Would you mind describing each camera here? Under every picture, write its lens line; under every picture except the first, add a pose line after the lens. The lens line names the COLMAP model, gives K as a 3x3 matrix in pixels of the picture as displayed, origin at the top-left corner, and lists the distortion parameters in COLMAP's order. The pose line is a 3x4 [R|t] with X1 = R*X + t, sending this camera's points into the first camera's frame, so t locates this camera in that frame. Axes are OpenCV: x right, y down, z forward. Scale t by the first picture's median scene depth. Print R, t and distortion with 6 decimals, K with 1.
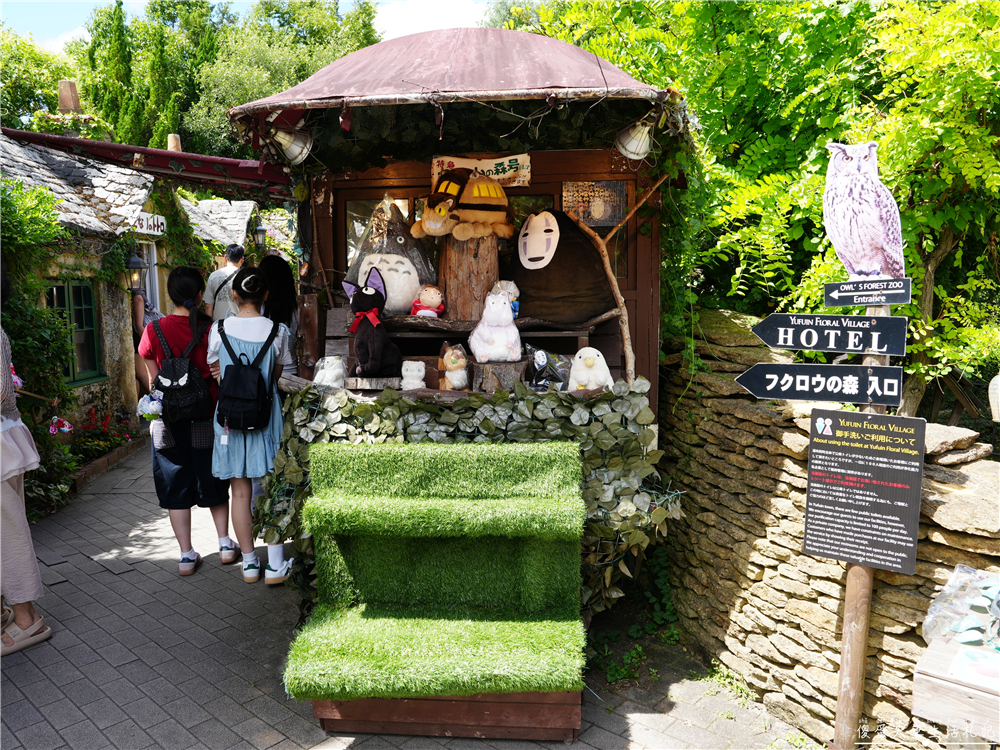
lens RADIAL K [[773.4, 0, 491.1], [0, 773.4, 384.3], [0, 0, 1]] dist [-0.080287, 0.048496]
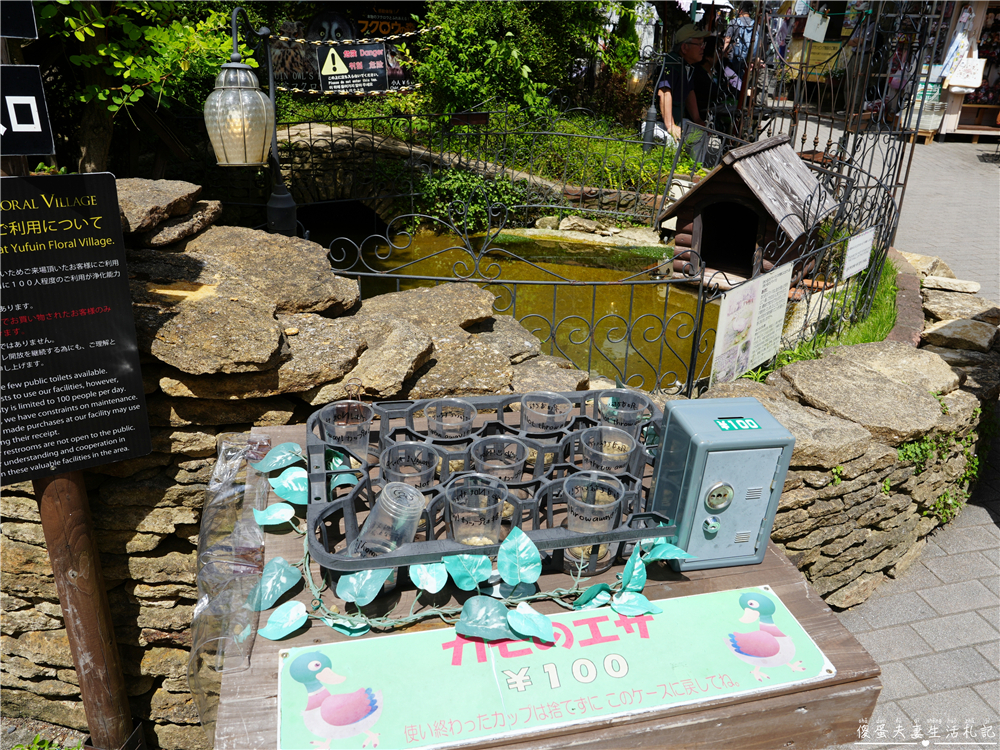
lens RADIAL K [[773.4, 0, 504.7], [0, 773.4, 373.5], [0, 0, 1]] dist [-0.080287, 0.048496]
pose [[0.564180, -0.300669, 0.768960, 0.254446], [0.049621, 0.942000, 0.331923, 0.013167], [-0.824159, -0.149108, 0.546377, 0.422695]]
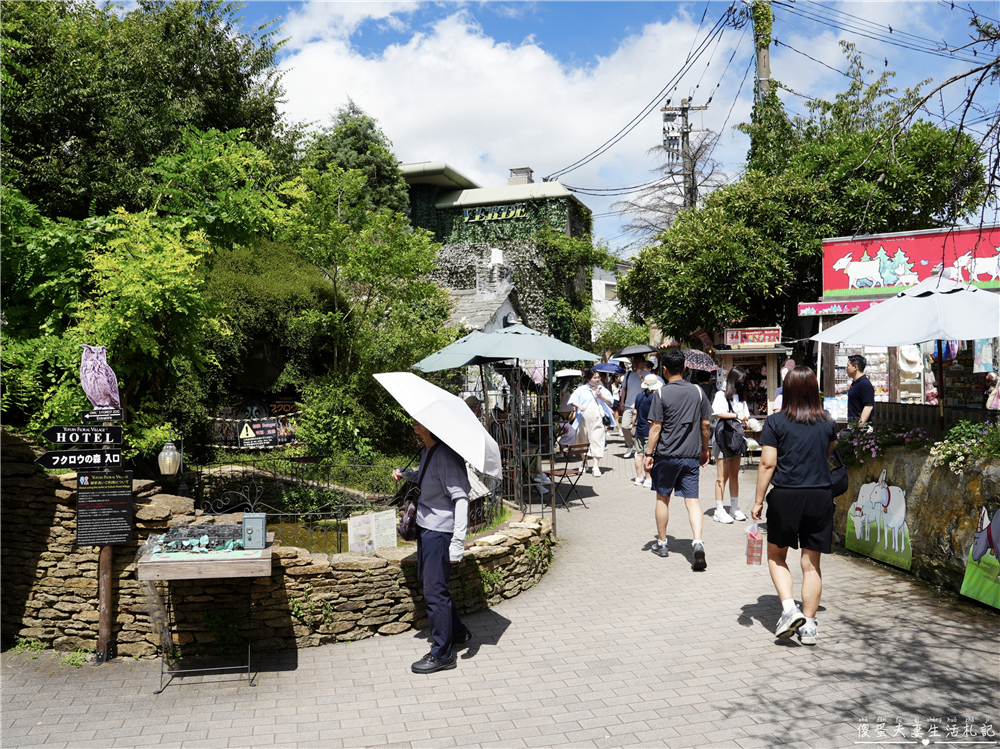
lens RADIAL K [[773.4, 0, 490.5], [0, 773.4, 378.1], [0, 0, 1]] dist [-0.080287, 0.048496]
pose [[0.545593, 0.023702, 0.837715, -0.622989], [0.090261, 0.992123, -0.086856, 0.053577], [-0.833176, 0.123001, 0.539156, -0.951446]]
